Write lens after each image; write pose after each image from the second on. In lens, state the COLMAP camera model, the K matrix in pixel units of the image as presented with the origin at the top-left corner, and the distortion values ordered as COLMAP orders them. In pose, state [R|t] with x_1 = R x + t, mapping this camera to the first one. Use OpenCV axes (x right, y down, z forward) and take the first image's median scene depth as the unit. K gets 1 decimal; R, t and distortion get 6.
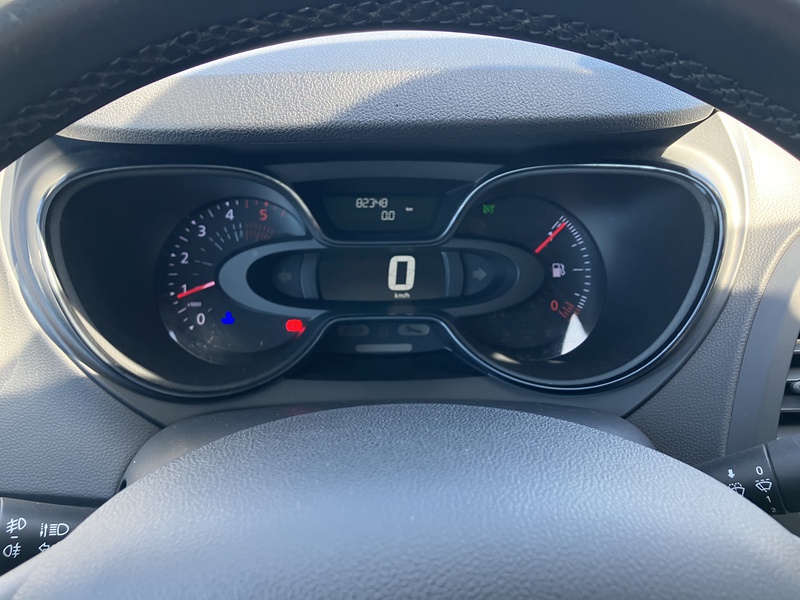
lens RADIAL K [[657.6, 0, 395.6], [0, 657.6, 298.5], [0, 0, 1]] dist [0.026539, -0.027126]
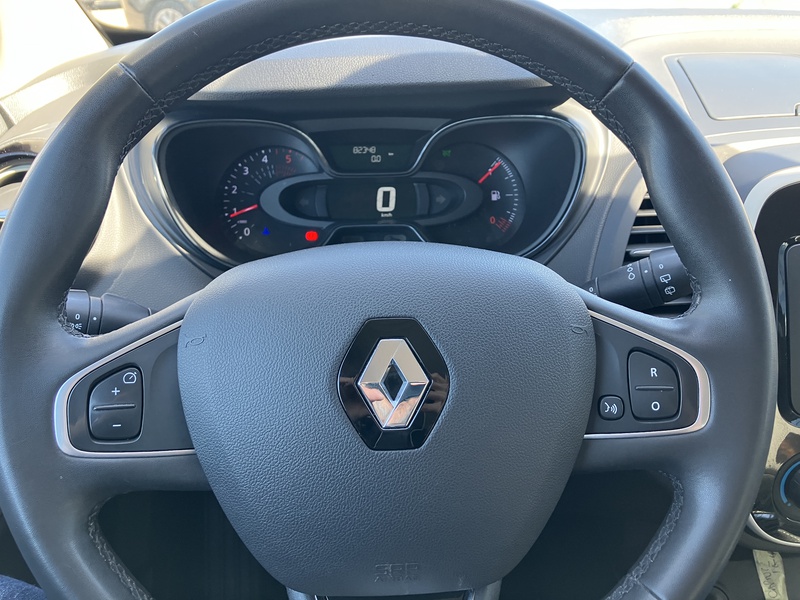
lens RADIAL K [[657.6, 0, 399.6], [0, 657.6, 299.8], [0, 0, 1]] dist [0.026539, -0.027126]
pose [[0.999900, -0.014121, -0.000408, 0.040359], [0.014127, 0.999692, 0.020382, 0.168891], [0.000120, -0.020386, 0.999792, -0.481237]]
